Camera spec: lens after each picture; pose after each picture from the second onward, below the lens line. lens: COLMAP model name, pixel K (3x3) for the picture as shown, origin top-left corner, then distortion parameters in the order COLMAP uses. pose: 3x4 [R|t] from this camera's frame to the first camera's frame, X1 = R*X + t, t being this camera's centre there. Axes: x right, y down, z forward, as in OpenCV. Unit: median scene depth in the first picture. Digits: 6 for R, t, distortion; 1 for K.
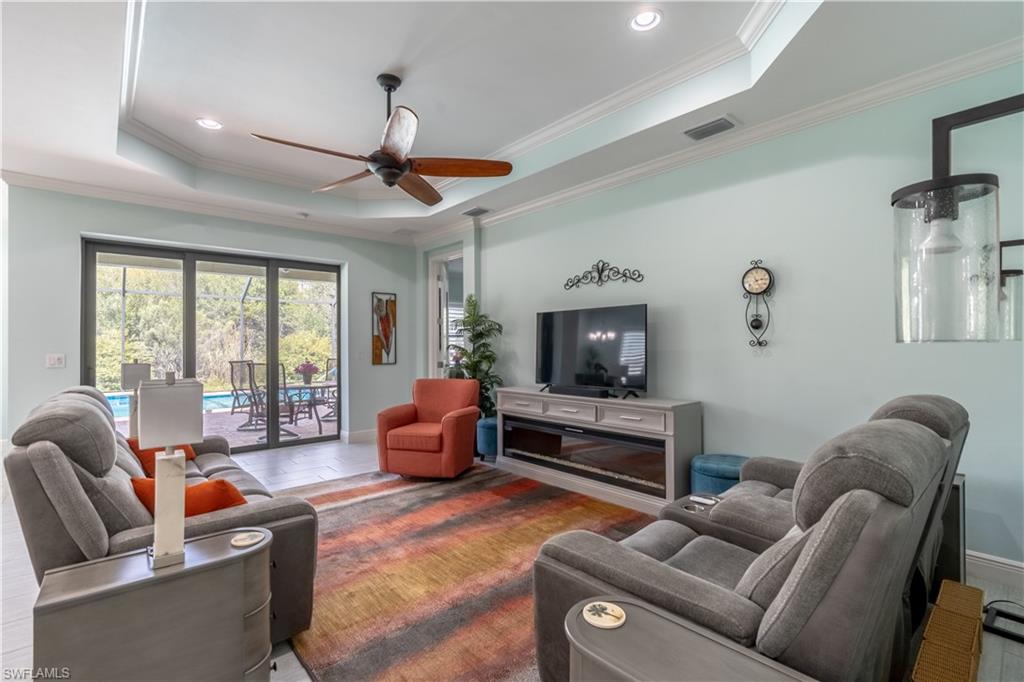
lens RADIAL K [[465.4, 0, 504.1], [0, 465.4, 338.3], [0, 0, 1]] dist [-0.001367, 0.000261]
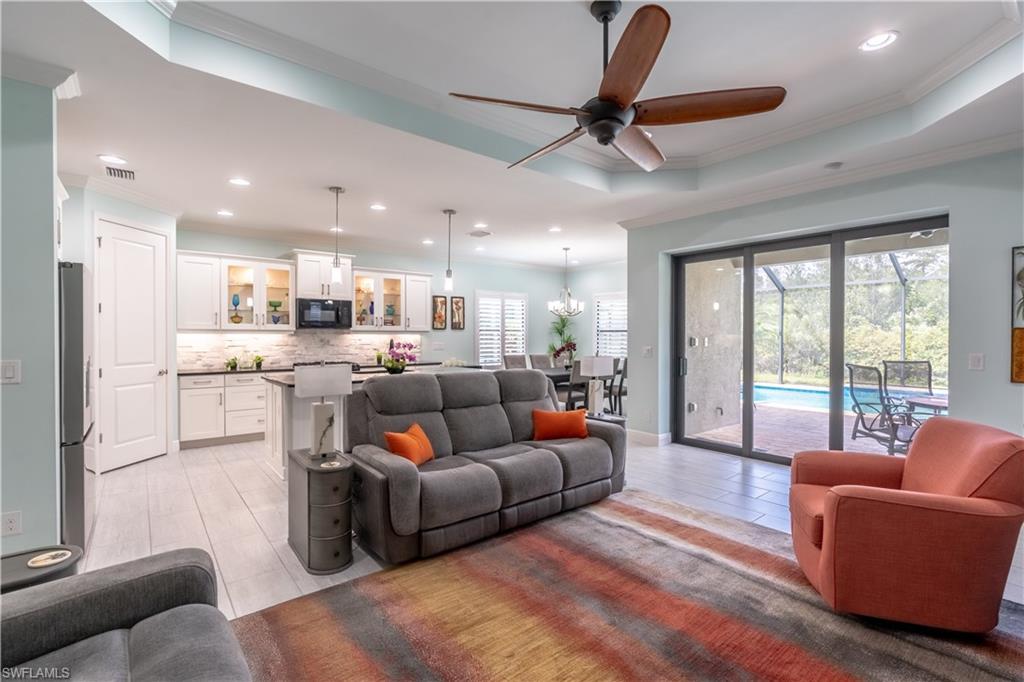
lens RADIAL K [[465.4, 0, 504.1], [0, 465.4, 338.3], [0, 0, 1]] dist [-0.001367, 0.000261]
pose [[-0.036070, 0.012354, -0.999273, 0.348524], [0.012369, 0.999853, 0.011915, -0.010094], [0.999273, -0.011931, -0.036217, 0.549417]]
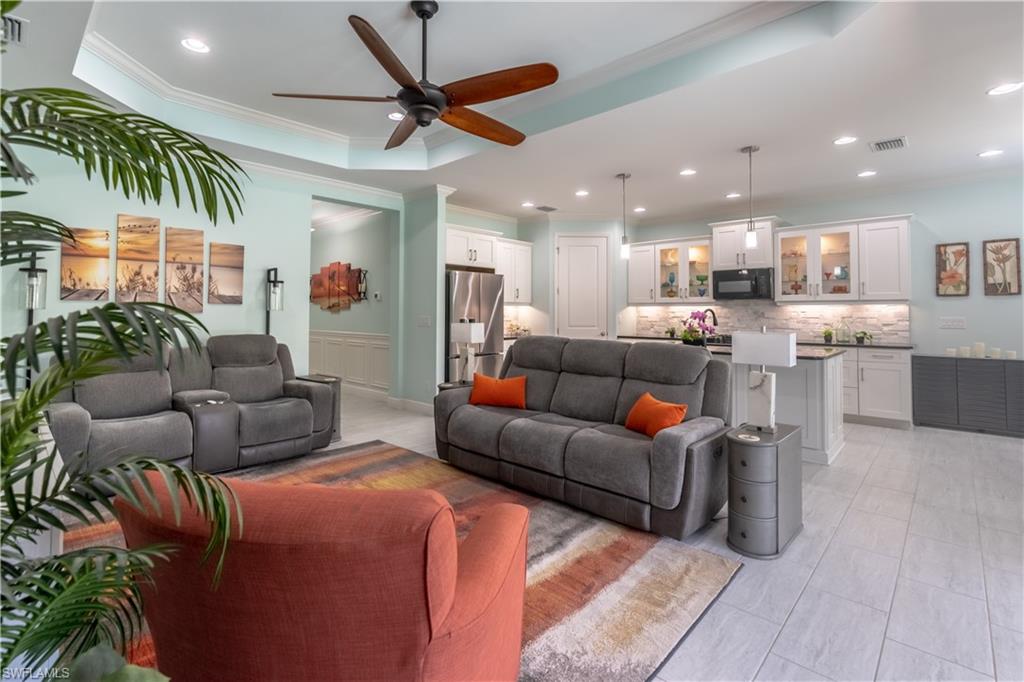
lens RADIAL K [[471.3, 0, 513.4], [0, 471.3, 300.6], [0, 0, 1]] dist [-0.001401, 0.000358]
pose [[-0.992502, 0.000618, -0.122226, -0.198807], [0.005488, 0.999204, -0.039515, 0.021802], [0.122105, -0.039889, -0.991715, 1.202170]]
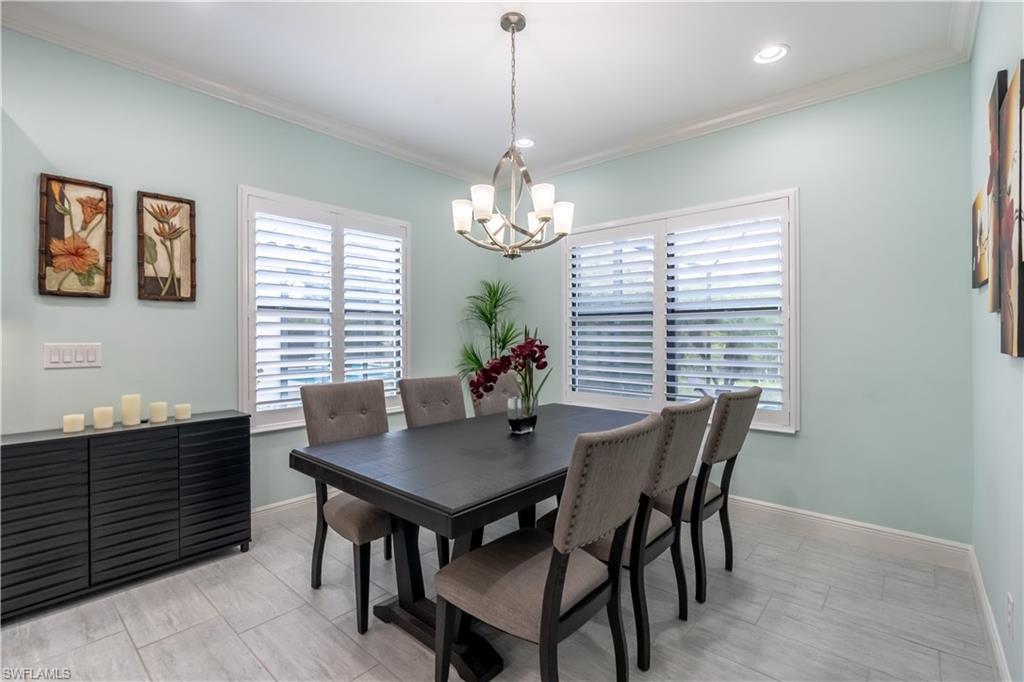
lens RADIAL K [[474.2, 0, 508.6], [0, 474.2, 334.1], [0, 0, 1]] dist [-0.002363, 0.000360]
pose [[0.147577, 0.004184, -0.989042, -0.778880], [0.011917, 0.999911, 0.006009, 0.015704], [0.988979, -0.012673, 0.147514, 0.625299]]
